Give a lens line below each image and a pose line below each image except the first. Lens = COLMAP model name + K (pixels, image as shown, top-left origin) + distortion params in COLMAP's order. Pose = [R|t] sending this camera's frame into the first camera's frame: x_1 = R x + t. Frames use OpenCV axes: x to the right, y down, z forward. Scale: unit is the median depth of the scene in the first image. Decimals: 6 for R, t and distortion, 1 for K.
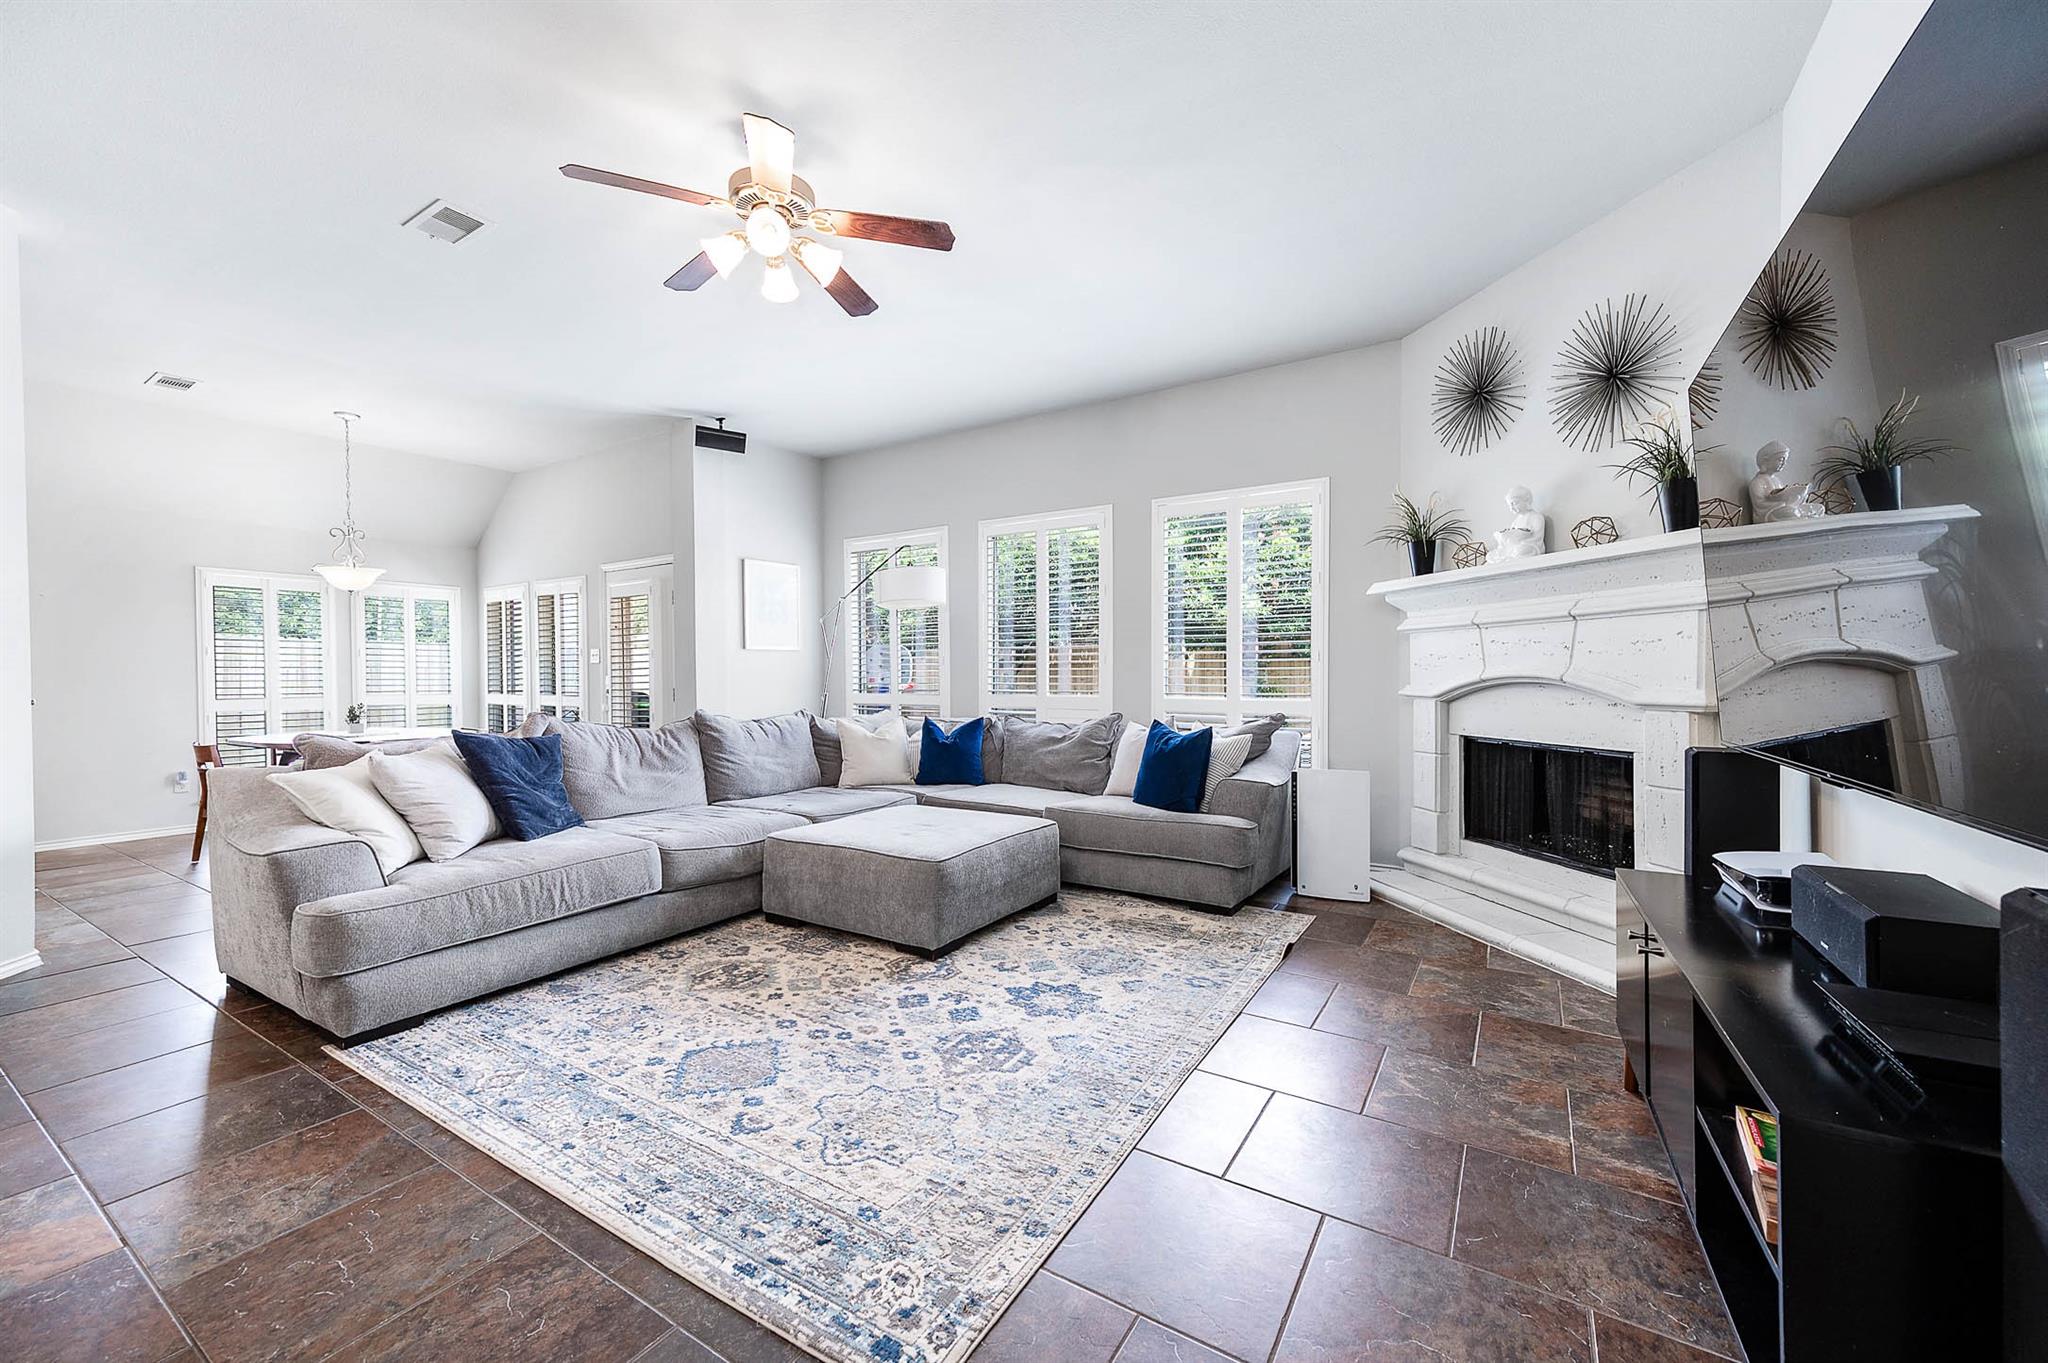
lens RADIAL K [[791.2, 0, 1024.0], [0, 791.2, 681.5], [0, 0, 1]] dist [0.011984, -0.000132]
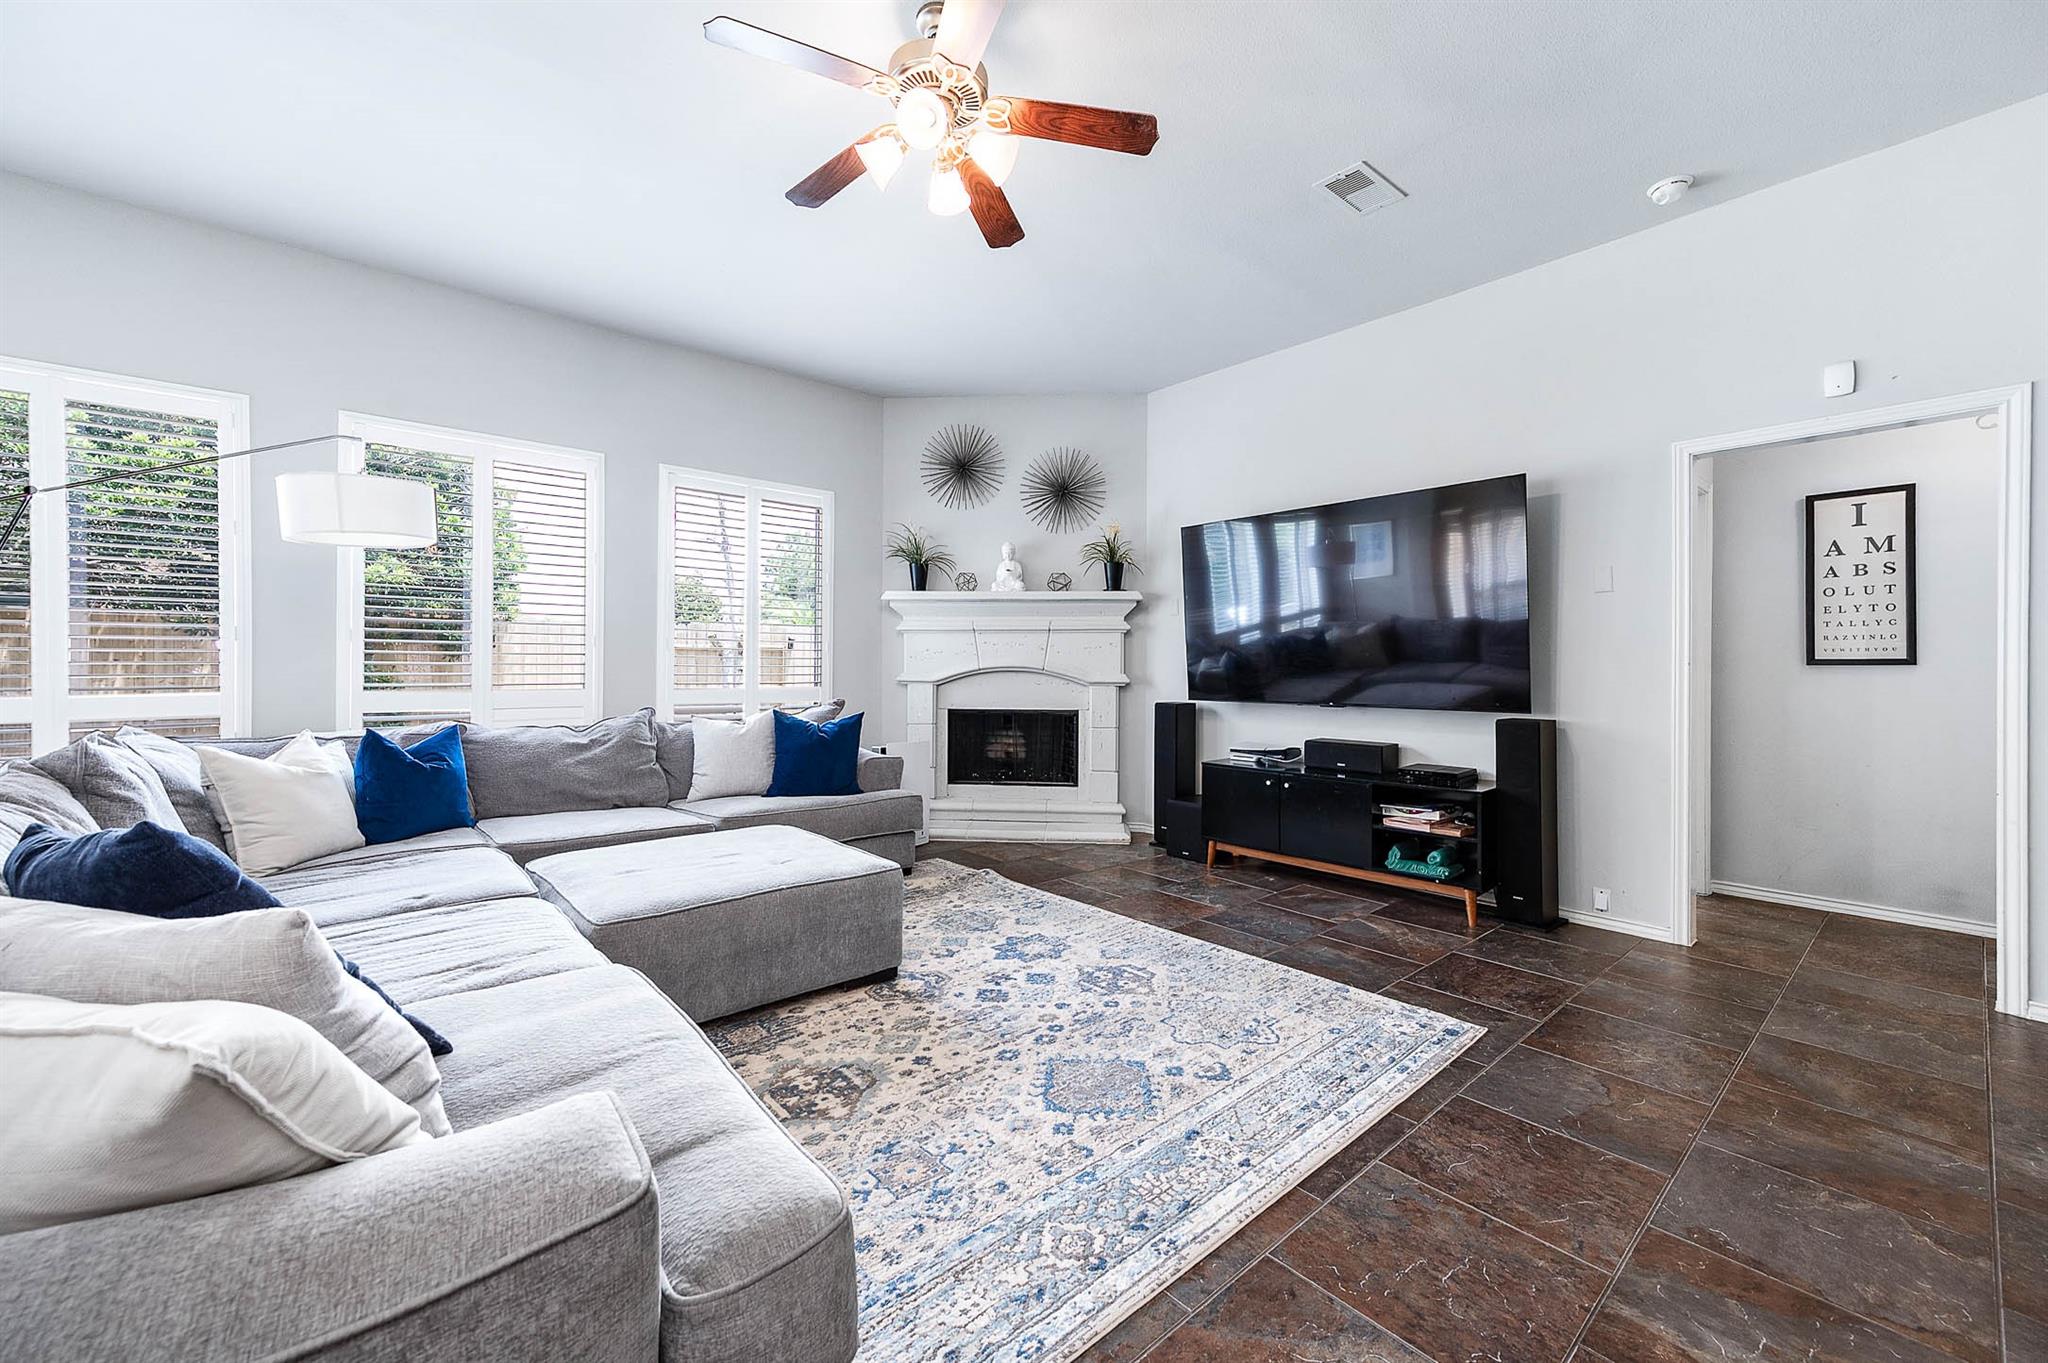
lens RADIAL K [[803.7, 0, 1019.9], [0, 803.7, 666.2], [0, 0, 1]] dist [0.011787, -0.000037]
pose [[0.296125, 0.005016, 0.955136, -0.970388], [0.001260, 0.999983, -0.005642, 0.001170], [-0.955148, 0.002875, 0.296114, 0.602106]]
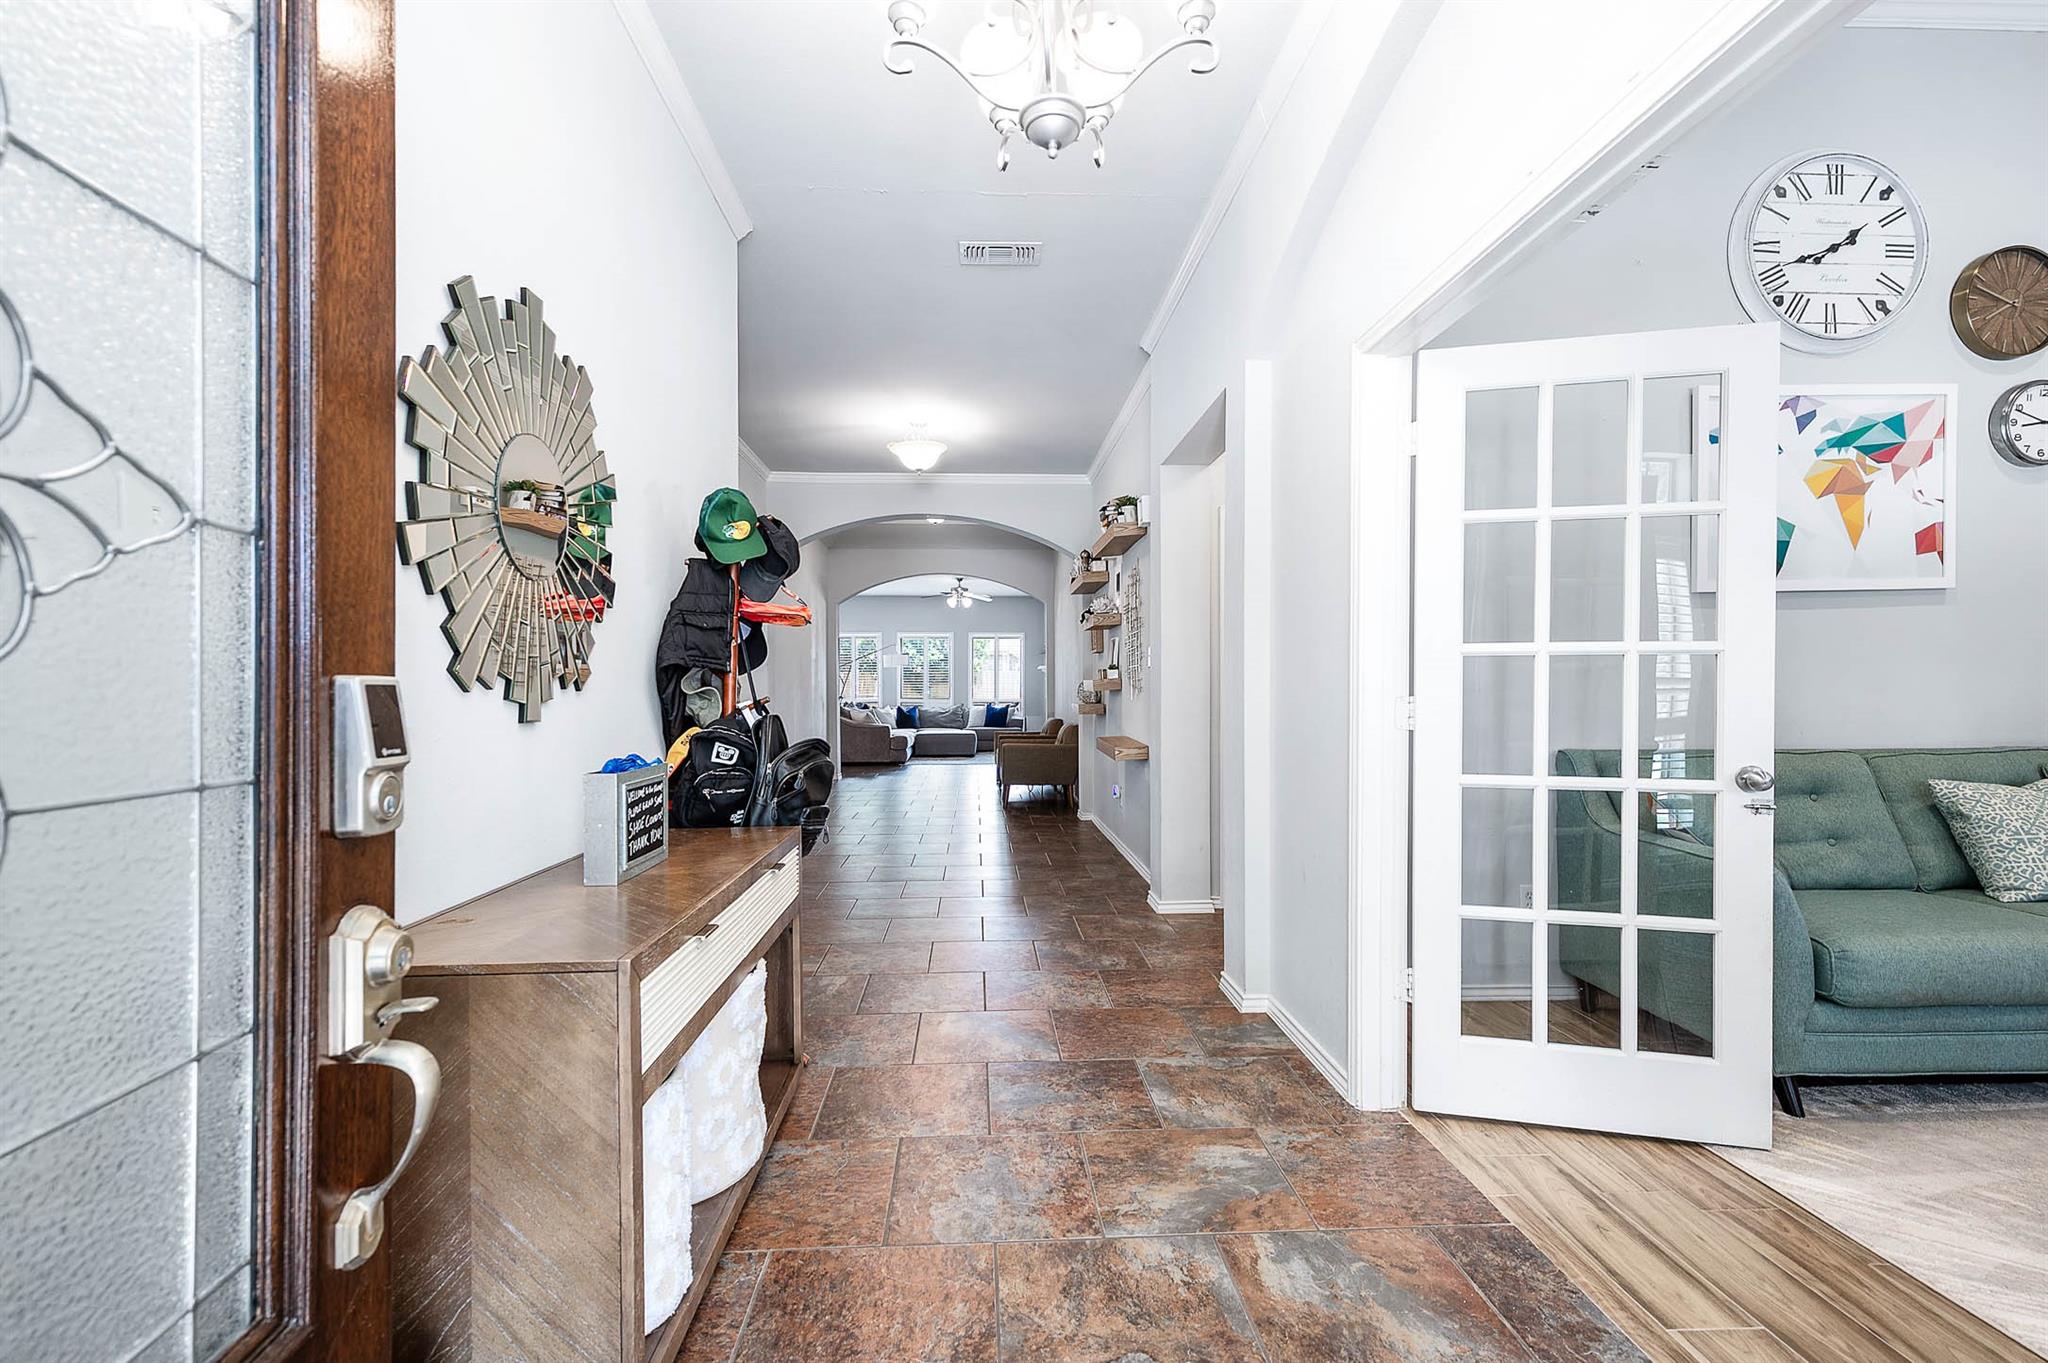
lens RADIAL K [[912.2, 0, 1022.5], [0, 912.2, 659.8], [0, 0, 1]] dist [0.005762, 0.000880]
pose [[0.815345, 0.021377, 0.578580, -2.858123], [0.000039, 0.999316, -0.036978, 0.003682], [-0.578975, 0.030172, 0.814787, -3.315706]]
